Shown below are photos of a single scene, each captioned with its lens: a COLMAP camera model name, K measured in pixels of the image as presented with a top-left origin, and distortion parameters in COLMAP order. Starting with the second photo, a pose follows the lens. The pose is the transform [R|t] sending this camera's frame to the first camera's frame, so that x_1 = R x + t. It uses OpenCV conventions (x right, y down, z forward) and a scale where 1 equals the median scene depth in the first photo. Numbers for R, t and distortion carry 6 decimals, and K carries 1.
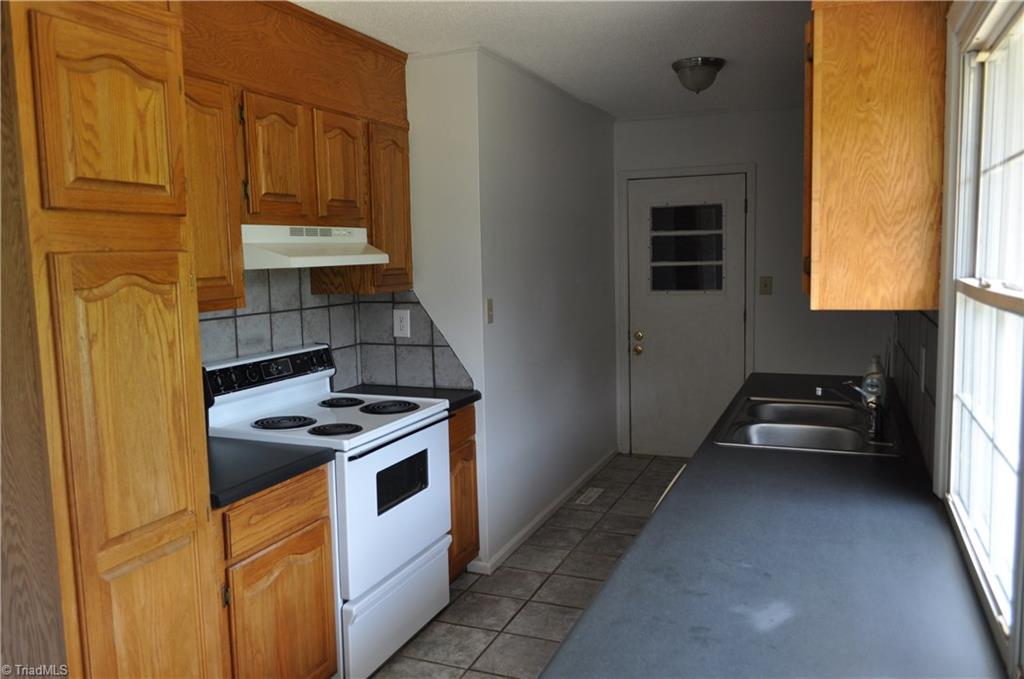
lens RADIAL K [[788.9, 0, 493.5], [0, 788.9, 342.6], [0, 0, 1]] dist [-0.006077, 0.002571]
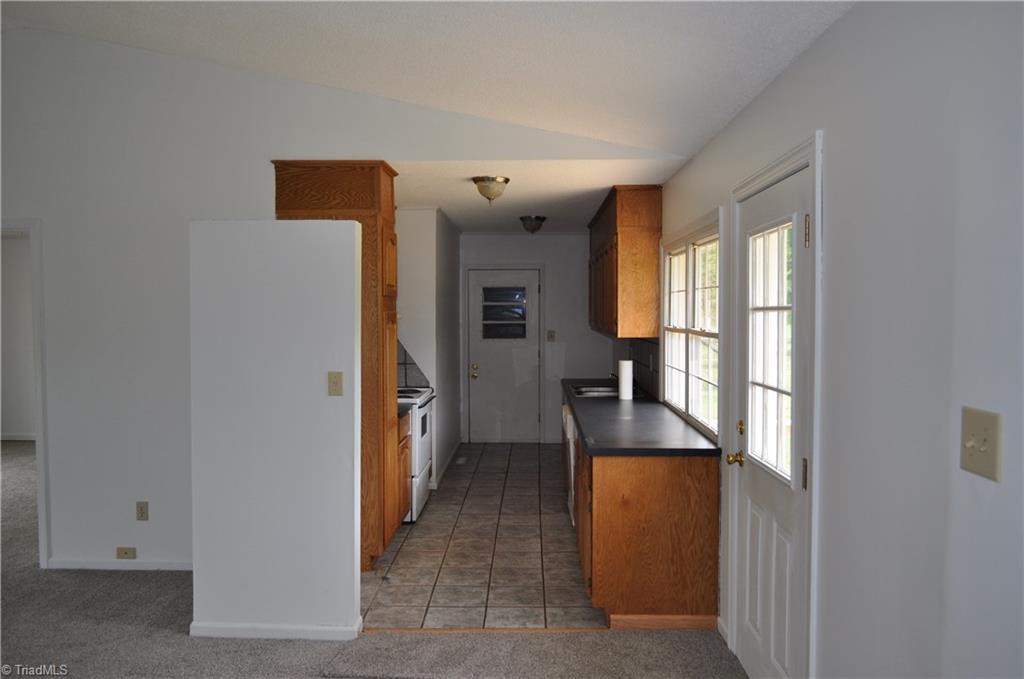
lens RADIAL K [[788.9, 0, 493.5], [0, 788.9, 342.6], [0, 0, 1]] dist [-0.006077, 0.002571]
pose [[0.935343, 0.010133, 0.353597, -0.501442], [0.017154, 0.997114, -0.073951, 0.088337], [-0.353326, 0.075235, 0.932470, -0.724466]]
